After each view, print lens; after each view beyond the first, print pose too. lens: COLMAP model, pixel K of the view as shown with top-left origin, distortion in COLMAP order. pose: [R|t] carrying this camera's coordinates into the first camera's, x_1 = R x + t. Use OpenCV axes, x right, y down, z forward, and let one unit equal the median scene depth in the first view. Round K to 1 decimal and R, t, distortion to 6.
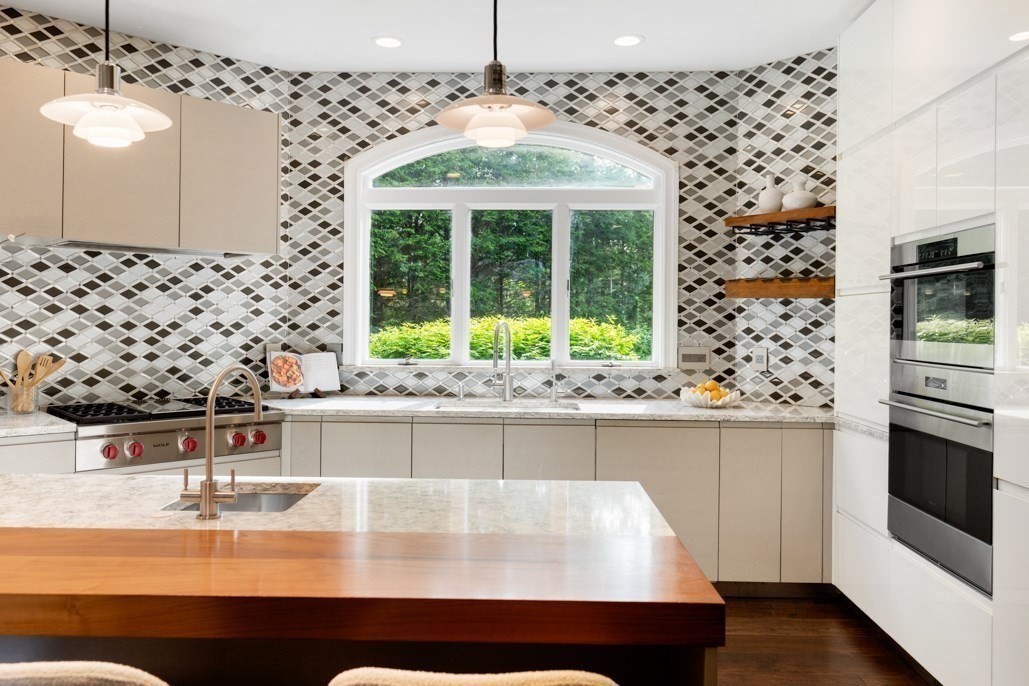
lens RADIAL K [[794.9, 0, 510.8], [0, 794.9, 322.5], [0, 0, 1]] dist [0.005668, -0.005889]
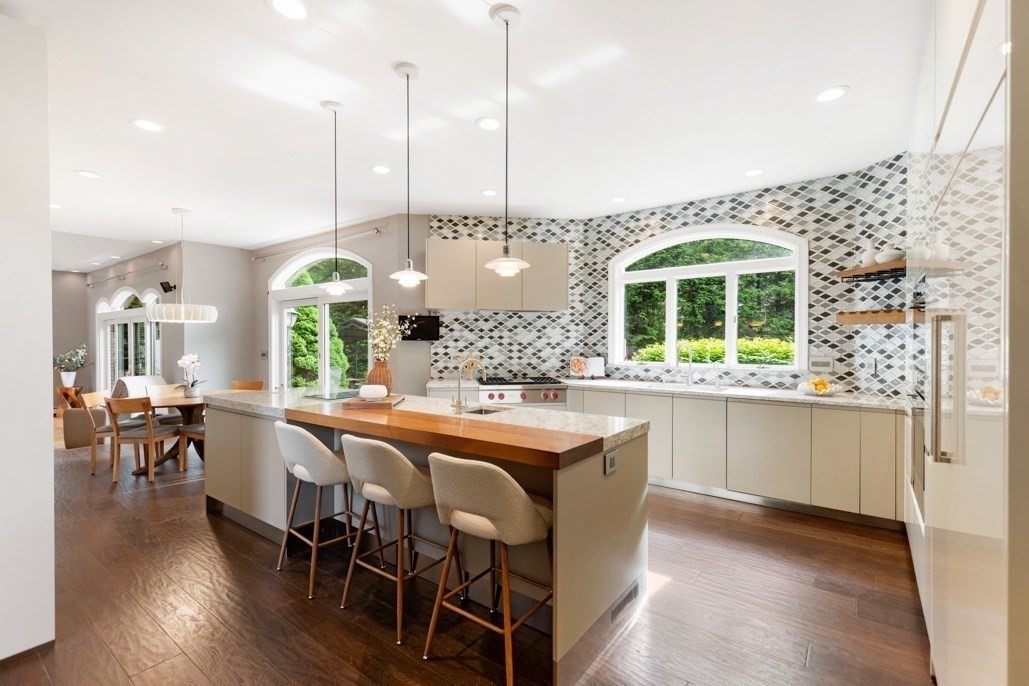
lens RADIAL K [[458.9, 0, 513.1], [0, 458.9, 343.4], [0, 0, 1]] dist [0.003227, -0.000206]
pose [[0.821143, -0.003840, -0.570709, 0.252692], [0.005253, 0.999986, 0.000829, 0.000694], [0.570698, -0.003679, 0.821152, -0.073905]]
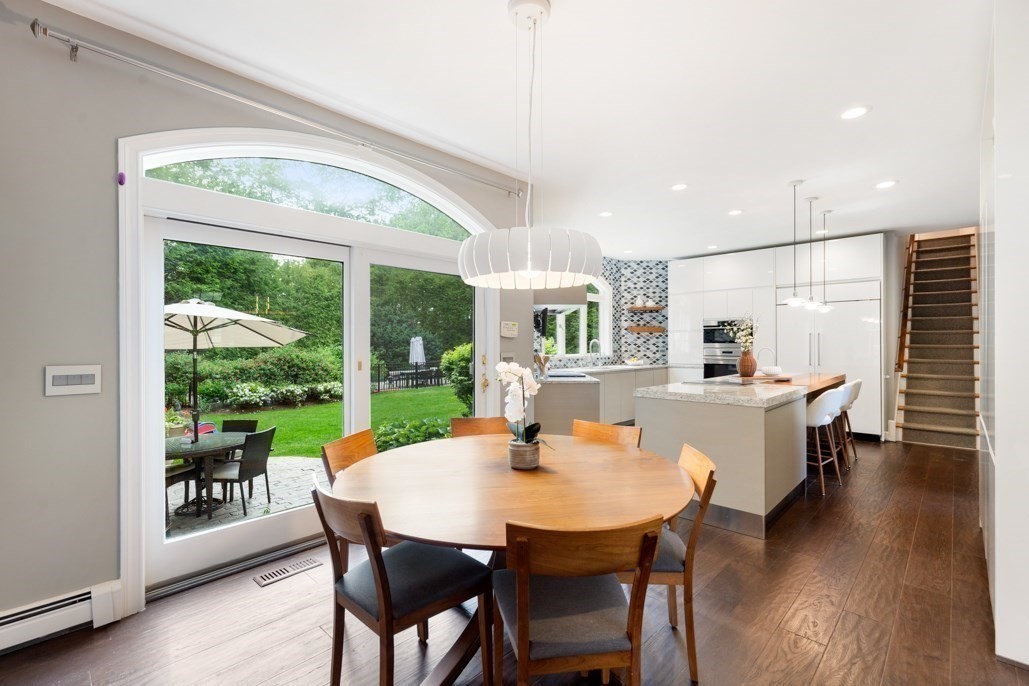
lens RADIAL K [[458.9, 0, 513.1], [0, 458.9, 343.4], [0, 0, 1]] dist [0.003227, -0.000206]
pose [[0.667900, -0.011126, 0.744168, -1.384348], [0.009837, 0.999933, 0.006122, -0.001229], [-0.744186, 0.003231, 0.667965, 0.102331]]
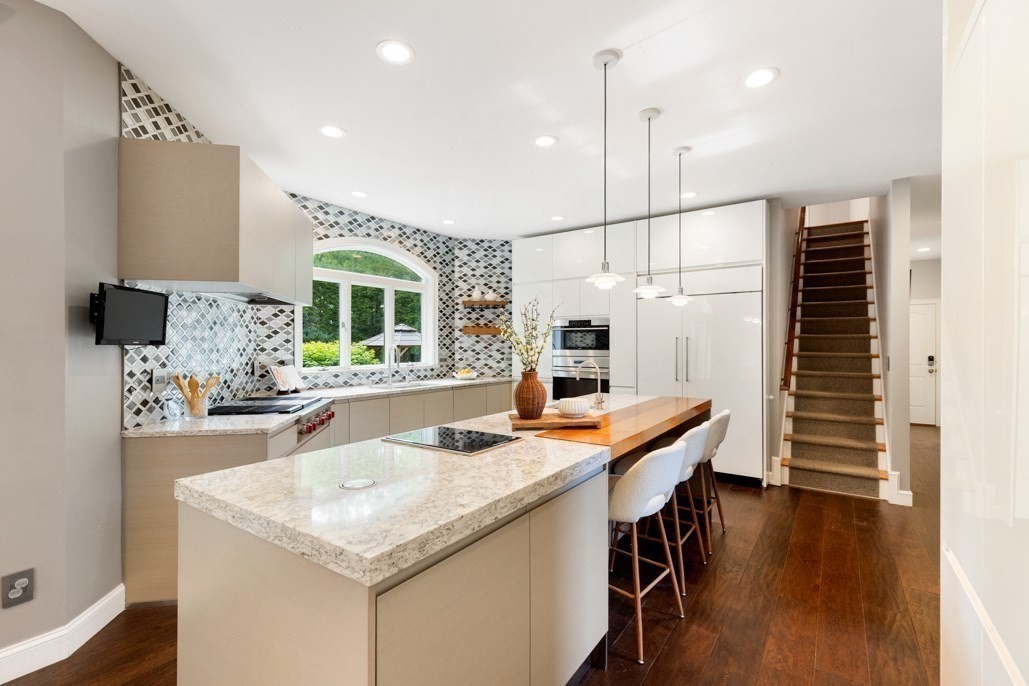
lens RADIAL K [[458.9, 0, 513.1], [0, 458.9, 343.4], [0, 0, 1]] dist [0.003227, -0.000206]
pose [[0.547924, -0.007849, 0.836491, -0.774637], [0.006265, 0.999966, 0.005279, -0.008969], [-0.836505, 0.002348, 0.547955, 0.108729]]
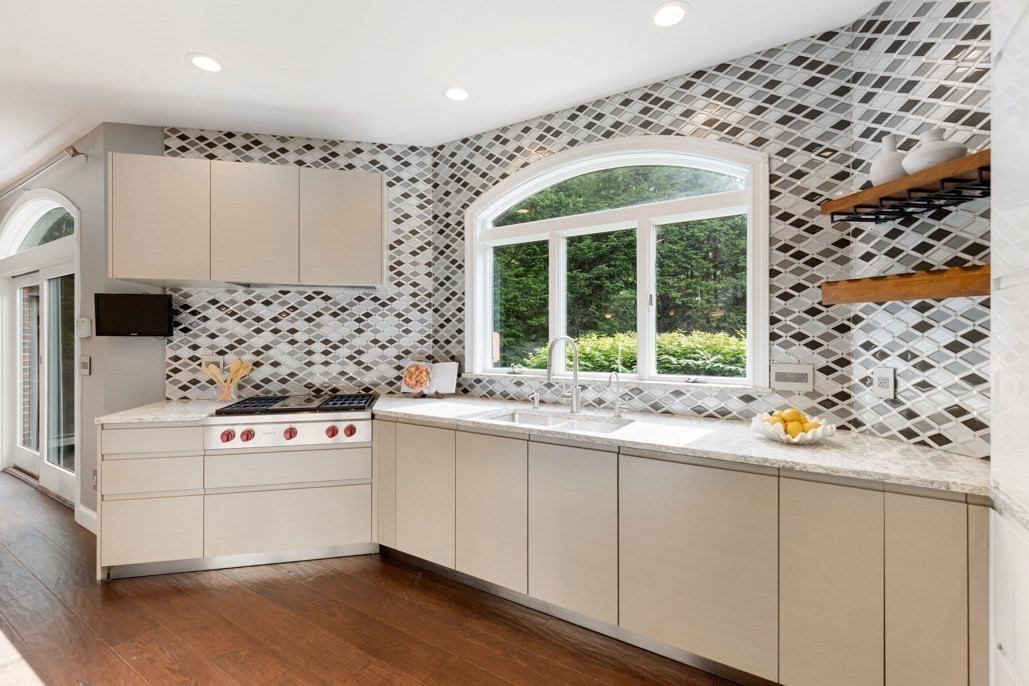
lens RADIAL K [[461.2, 0, 514.4], [0, 461.2, 336.4], [0, 0, 1]] dist [0.003901, -0.000336]
pose [[0.861154, -0.008783, -0.508269, 0.229823], [0.007715, 0.999961, -0.004208, 0.000568], [0.508286, -0.000298, 0.861188, 0.426483]]
